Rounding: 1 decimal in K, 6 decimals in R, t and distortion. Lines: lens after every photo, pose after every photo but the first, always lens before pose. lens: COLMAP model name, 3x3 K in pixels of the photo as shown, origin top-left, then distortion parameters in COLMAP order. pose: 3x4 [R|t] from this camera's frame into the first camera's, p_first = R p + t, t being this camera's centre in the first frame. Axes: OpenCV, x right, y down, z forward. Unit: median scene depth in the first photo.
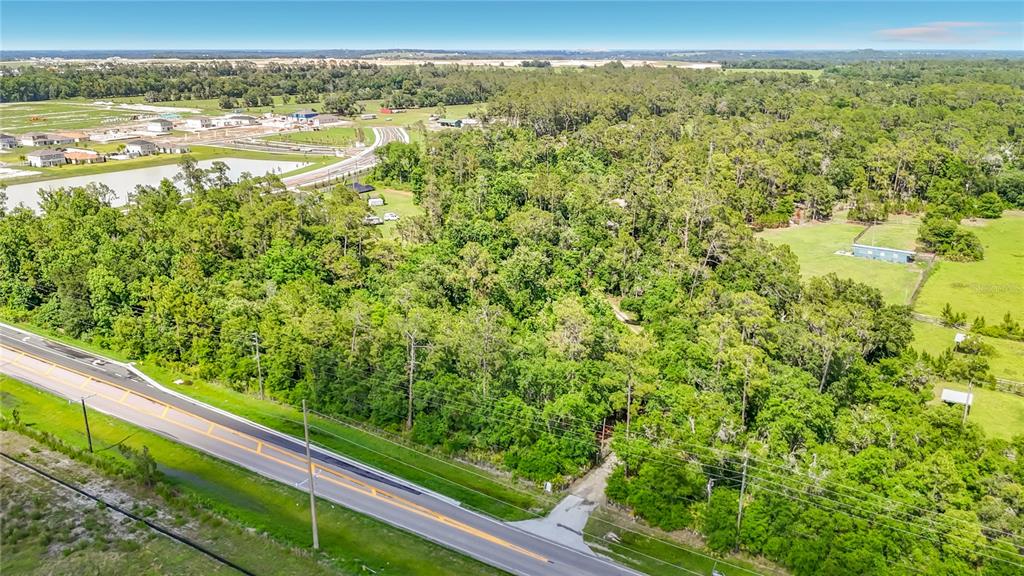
lens RADIAL K [[804.2, 0, 538.9], [0, 804.2, 302.5], [0, 0, 1]] dist [0.037964, -0.050417]
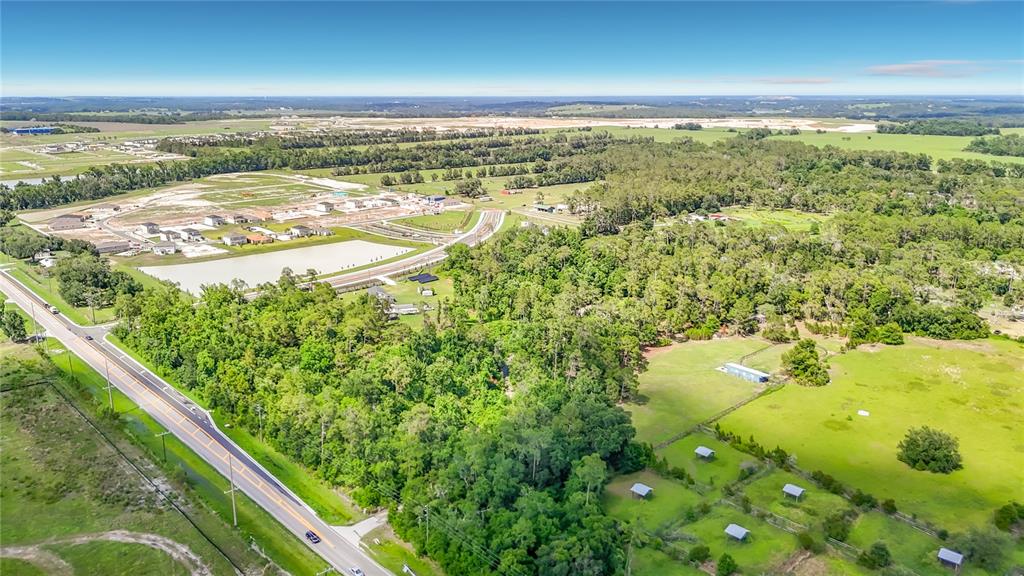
lens RADIAL K [[762.7, 0, 512.4], [0, 762.7, 293.3], [0, 0, 1]] dist [0.068475, -0.090400]
pose [[0.966288, 0.064648, -0.249216, 0.352285], [-0.077897, 0.996005, -0.043664, -0.103746], [0.245397, 0.061605, 0.967463, -0.313068]]
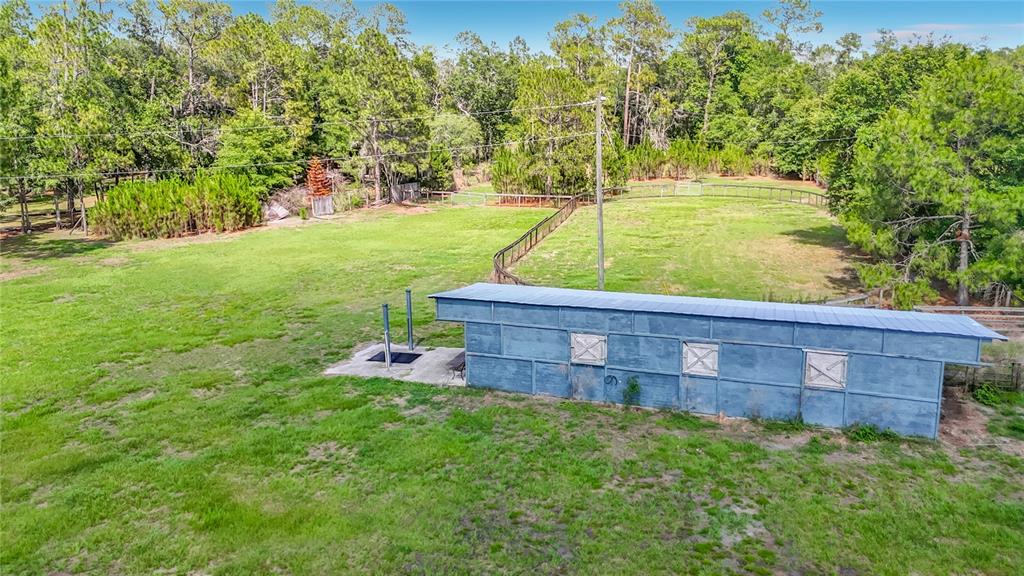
lens RADIAL K [[774.6, 0, 512.0], [0, 774.6, 288.0], [0, 0, 1]] dist [0.053592, -0.065410]
pose [[0.952733, -0.084326, 0.291871, 0.362418], [0.106056, 0.992583, -0.059418, -0.063596], [-0.284696, 0.087564, 0.954610, 0.884117]]
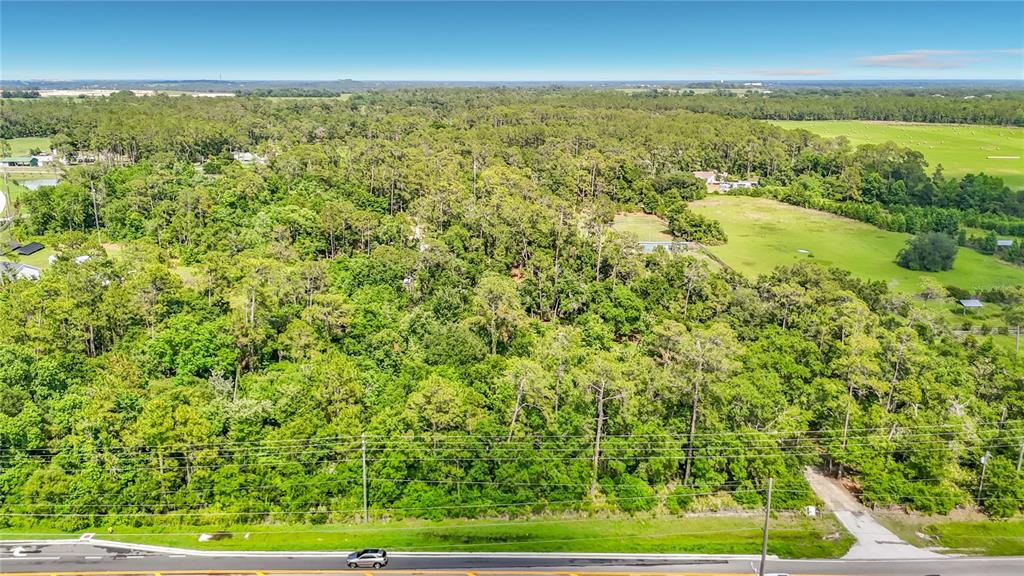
lens RADIAL K [[774.6, 0, 512.0], [0, 774.6, 288.0], [0, 0, 1]] dist [0.053592, -0.065410]
pose [[0.835234, -0.144899, 0.530461, -0.342657], [0.167390, 0.985874, 0.005736, -0.043972], [-0.523799, 0.084003, 0.847690, 0.179029]]
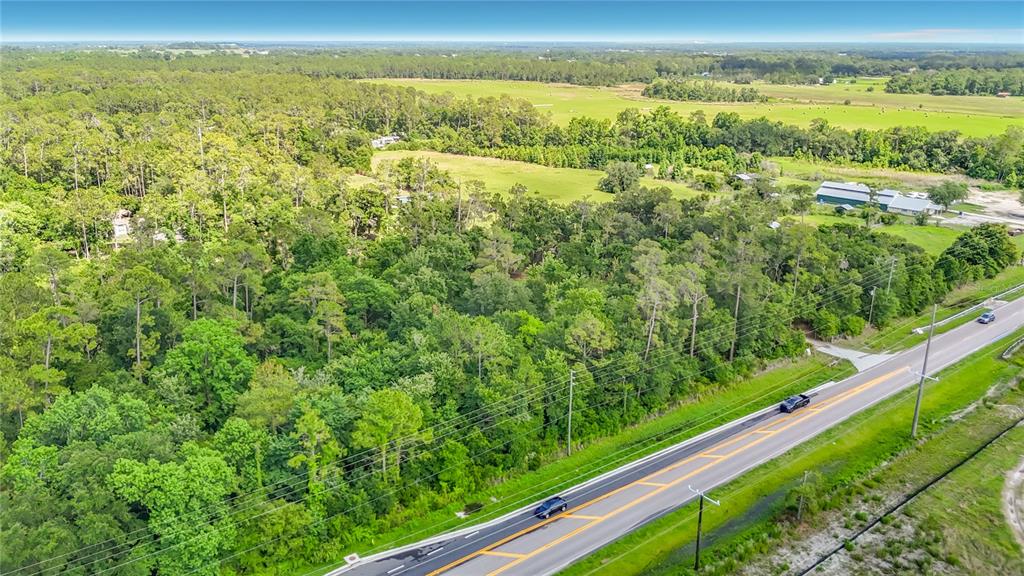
lens RADIAL K [[774.6, 0, 512.0], [0, 774.6, 288.0], [0, 0, 1]] dist [0.053592, -0.065410]
pose [[0.348629, -0.286537, 0.892387, -0.591498], [0.281075, 0.940263, 0.192101, -0.117302], [-0.894122, 0.183856, 0.408342, 0.418225]]
